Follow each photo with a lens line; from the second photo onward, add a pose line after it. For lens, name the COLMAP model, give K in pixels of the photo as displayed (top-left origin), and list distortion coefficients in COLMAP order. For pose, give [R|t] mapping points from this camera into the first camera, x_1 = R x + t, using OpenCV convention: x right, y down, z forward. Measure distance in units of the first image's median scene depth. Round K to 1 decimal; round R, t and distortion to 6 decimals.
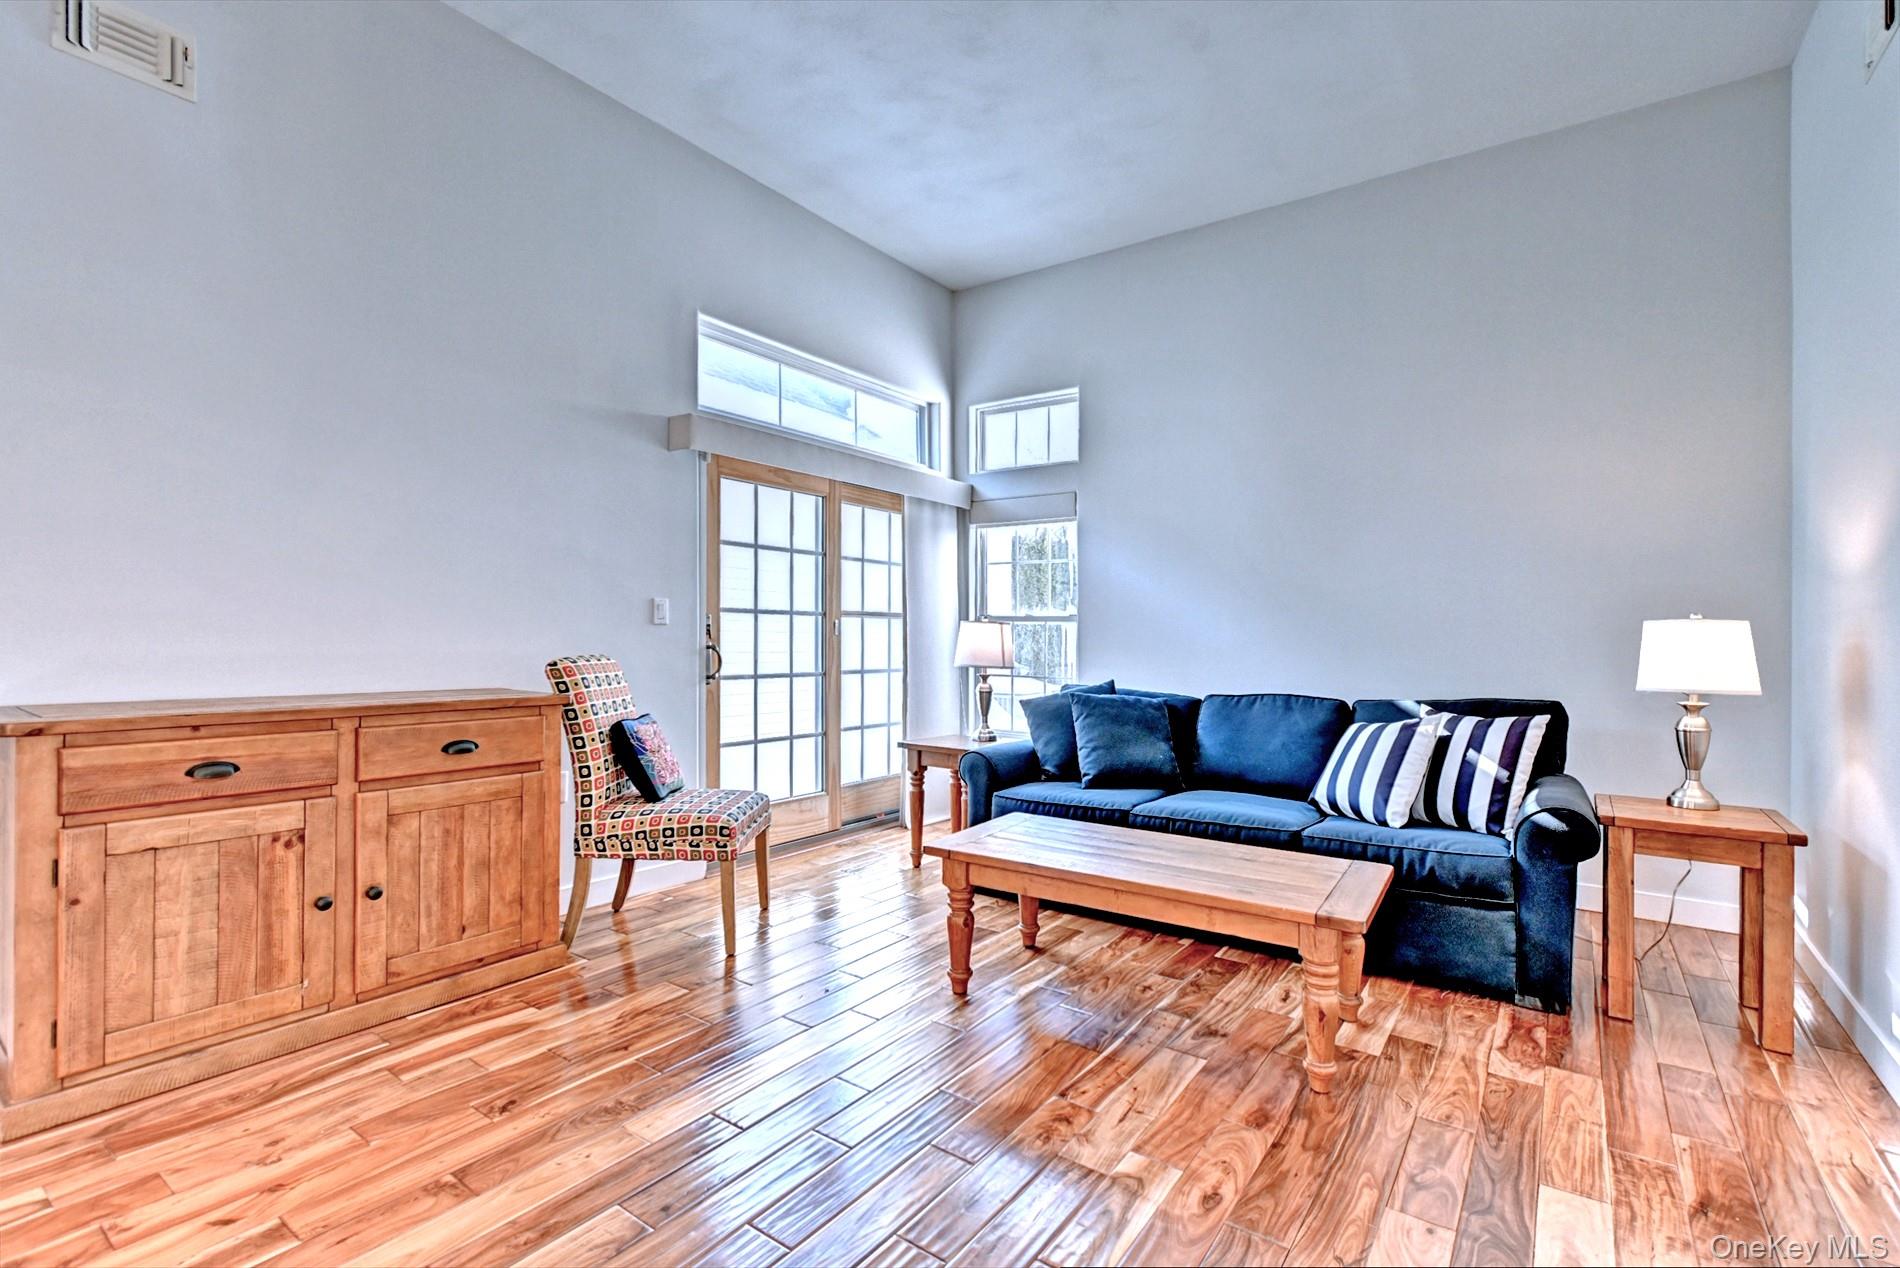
lens RADIAL K [[887.3, 0, 1003.1], [0, 887.3, 634.6], [0, 0, 1]] dist [0.015714, -0.006268]
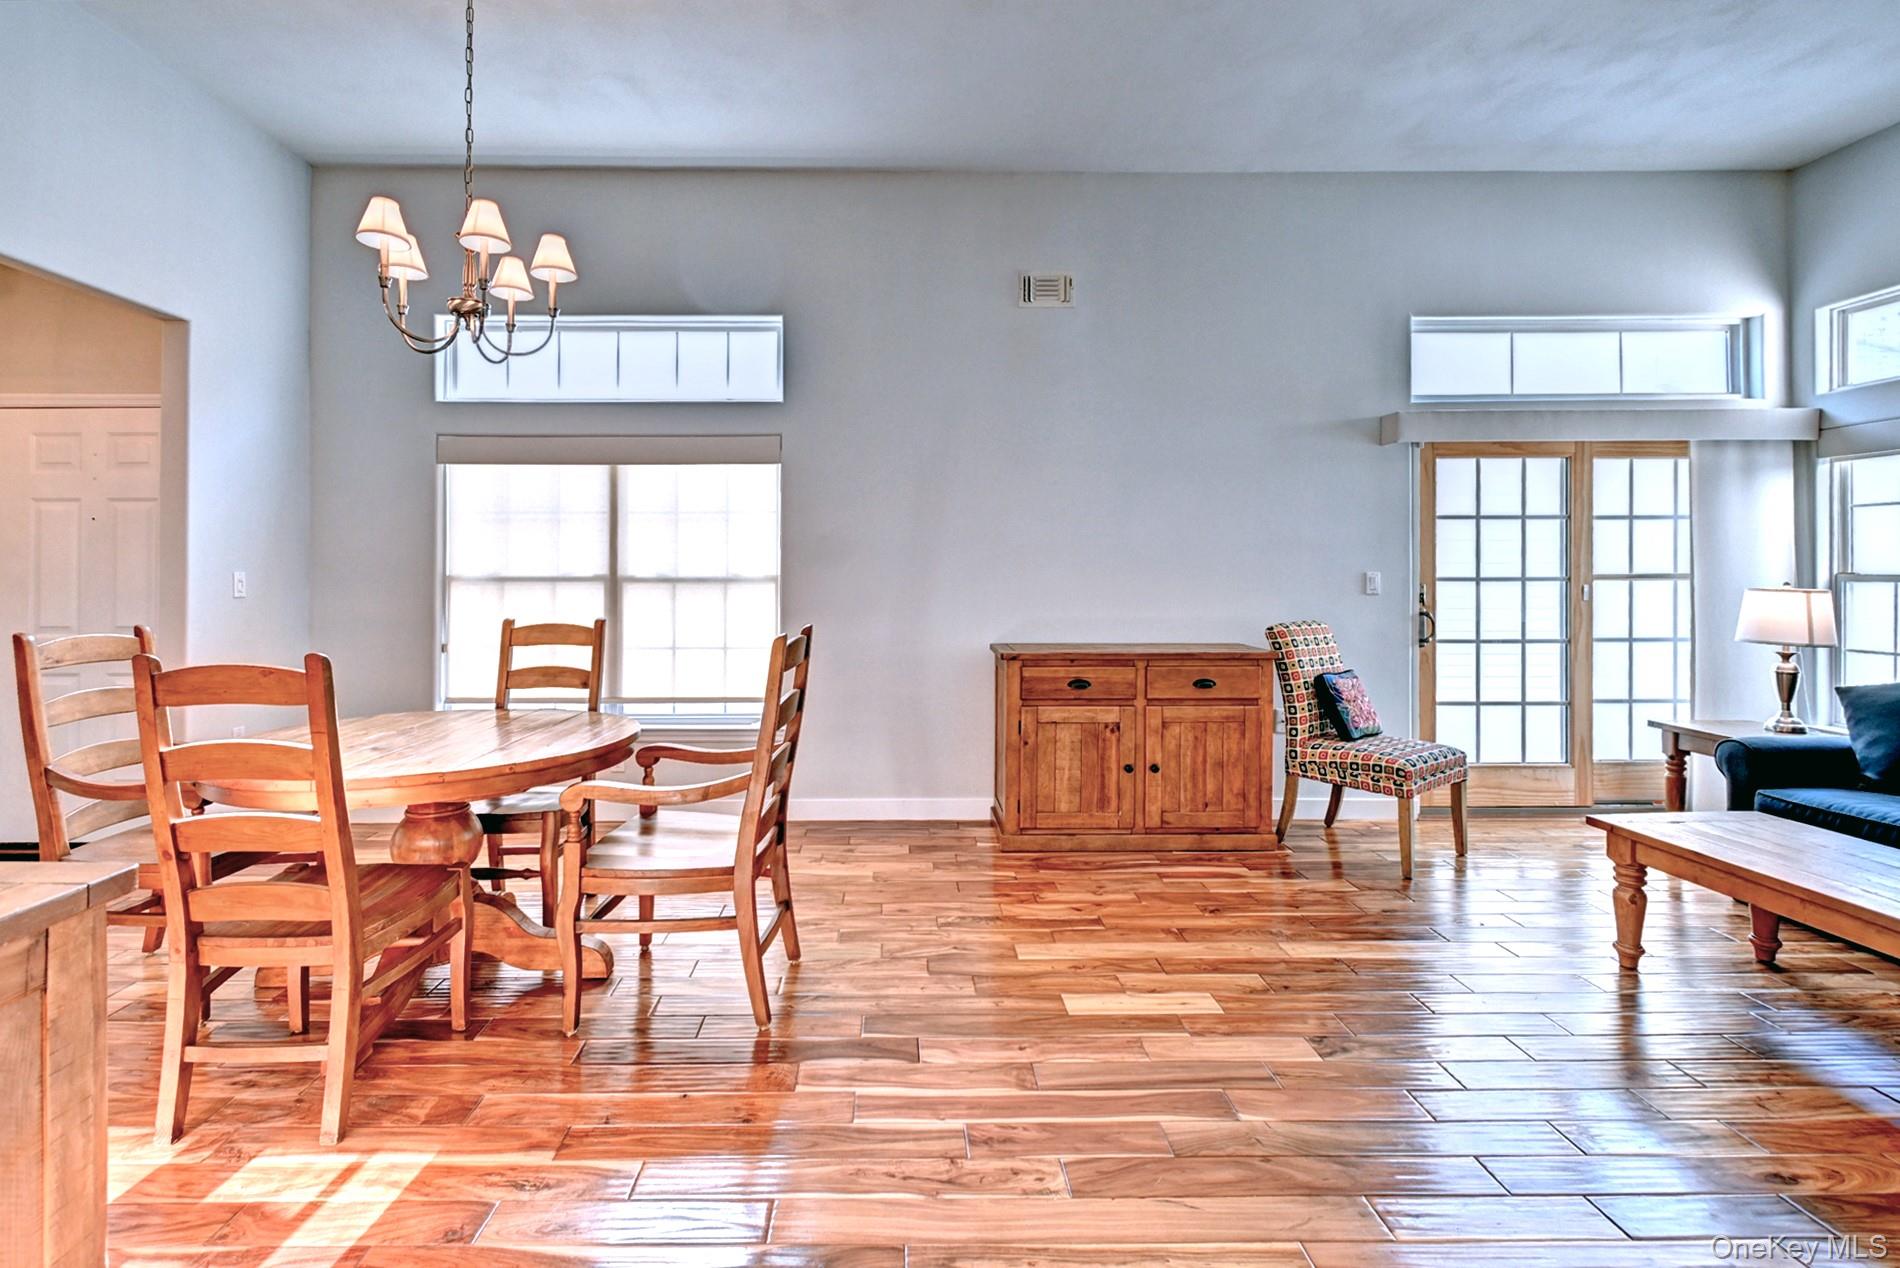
lens RADIAL K [[859.7, 0, 931.6], [0, 859.7, 628.4], [0, 0, 1]] dist [0.001211, 0.000091]
pose [[0.608117, 0.036214, -0.793021, 0.201029], [0.003678, 0.998820, 0.048433, -0.029846], [0.793839, -0.032369, 0.607266, -0.187340]]
